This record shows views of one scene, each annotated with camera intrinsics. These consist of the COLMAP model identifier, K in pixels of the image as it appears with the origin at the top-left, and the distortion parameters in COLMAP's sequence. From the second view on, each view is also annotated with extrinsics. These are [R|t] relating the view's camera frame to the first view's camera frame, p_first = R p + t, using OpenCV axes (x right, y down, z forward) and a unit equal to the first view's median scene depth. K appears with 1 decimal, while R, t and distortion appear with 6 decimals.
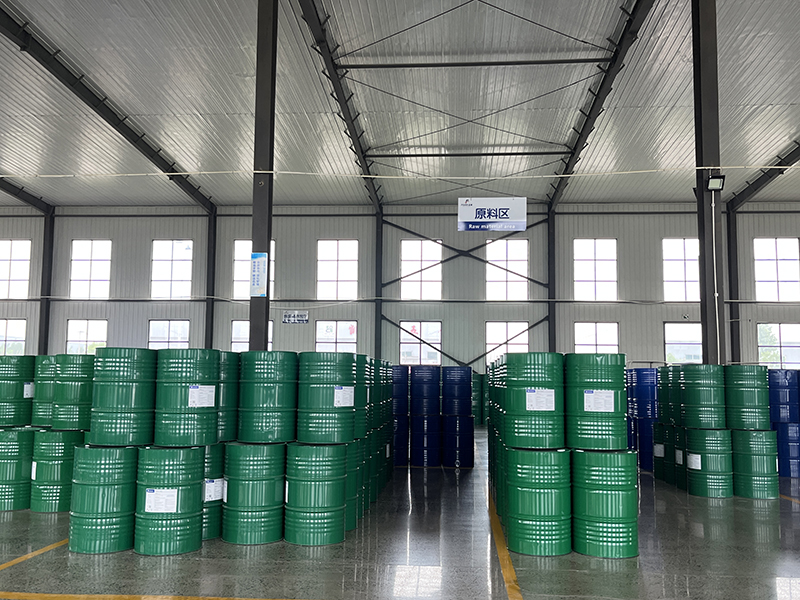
lens RADIAL K [[717.7, 0, 399.5], [0, 717.7, 297.8], [0, 0, 1]] dist [0.013602, 0.007385]
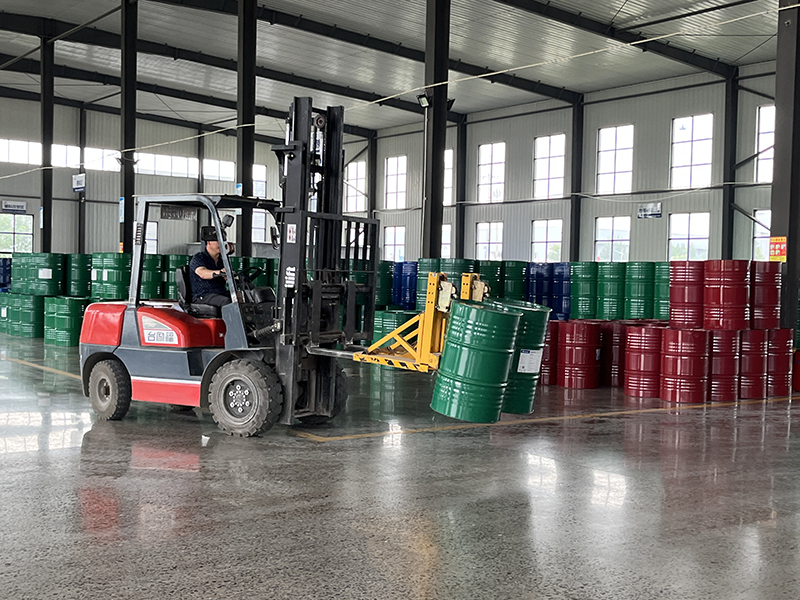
lens RADIAL K [[1013.0, 0, 400.5], [0, 1013.0, 299.1], [0, 0, 1]] dist [0.024724, 0.000000]
pose [[0.640963, 0.023419, -0.767214, 0.619985], [0.070534, 0.993508, 0.089254, 0.001811], [0.764324, -0.111323, 0.635150, -0.040825]]
